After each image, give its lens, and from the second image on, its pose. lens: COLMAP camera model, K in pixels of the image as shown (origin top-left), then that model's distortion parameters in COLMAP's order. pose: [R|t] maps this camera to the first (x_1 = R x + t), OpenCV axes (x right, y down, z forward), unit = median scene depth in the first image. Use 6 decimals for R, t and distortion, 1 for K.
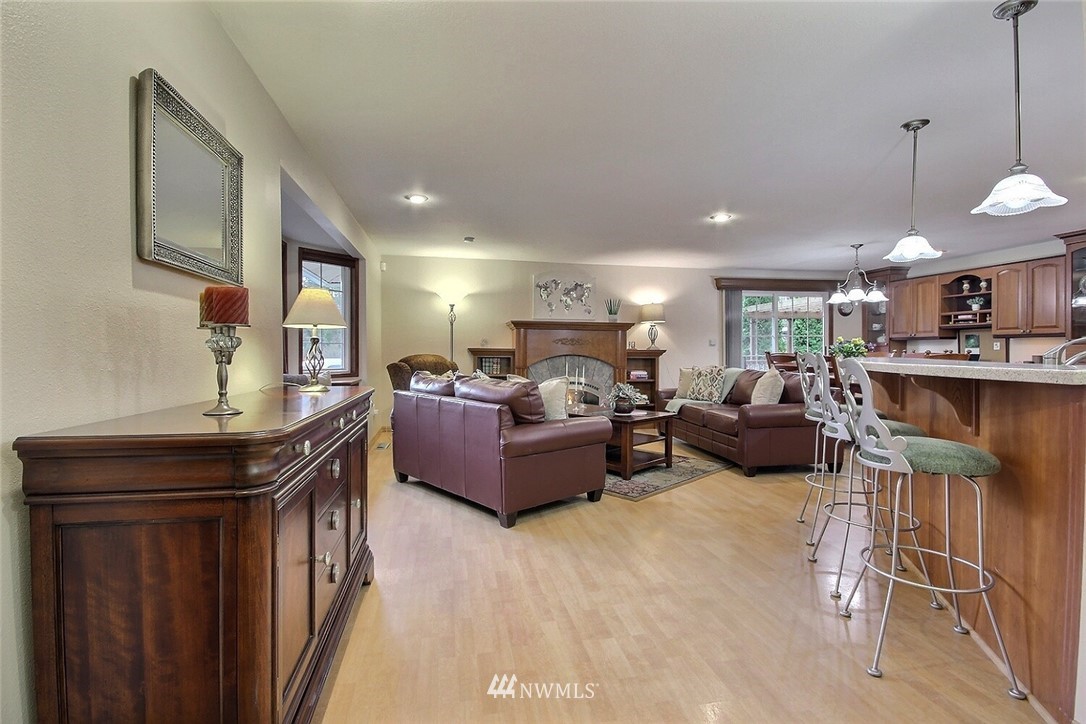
lens RADIAL K [[509.5, 0, 546.0], [0, 509.5, 353.5], [0, 0, 1]] dist [-0.010559, 0.000205]
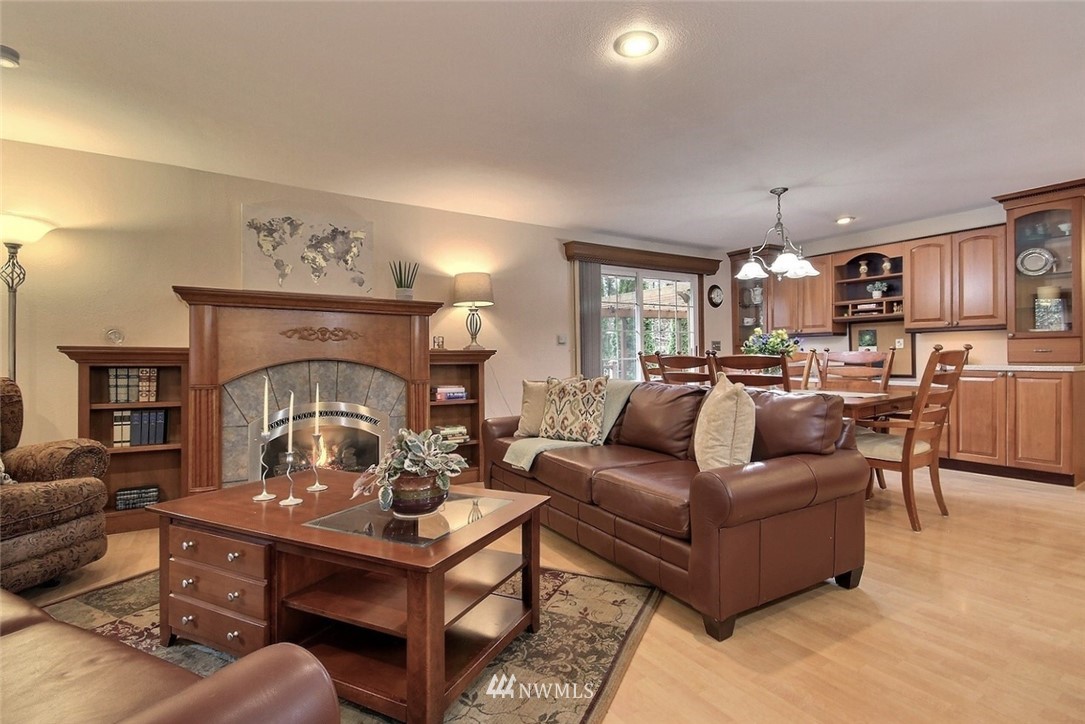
lens RADIAL K [[509.0, 0, 548.6], [0, 509.0, 353.3], [0, 0, 1]] dist [-0.010559, 0.000205]
pose [[0.928397, -0.004709, 0.371559, 0.073745], [0.010314, 0.999861, -0.013099, 0.005197], [-0.371446, 0.015993, 0.928317, 0.439178]]
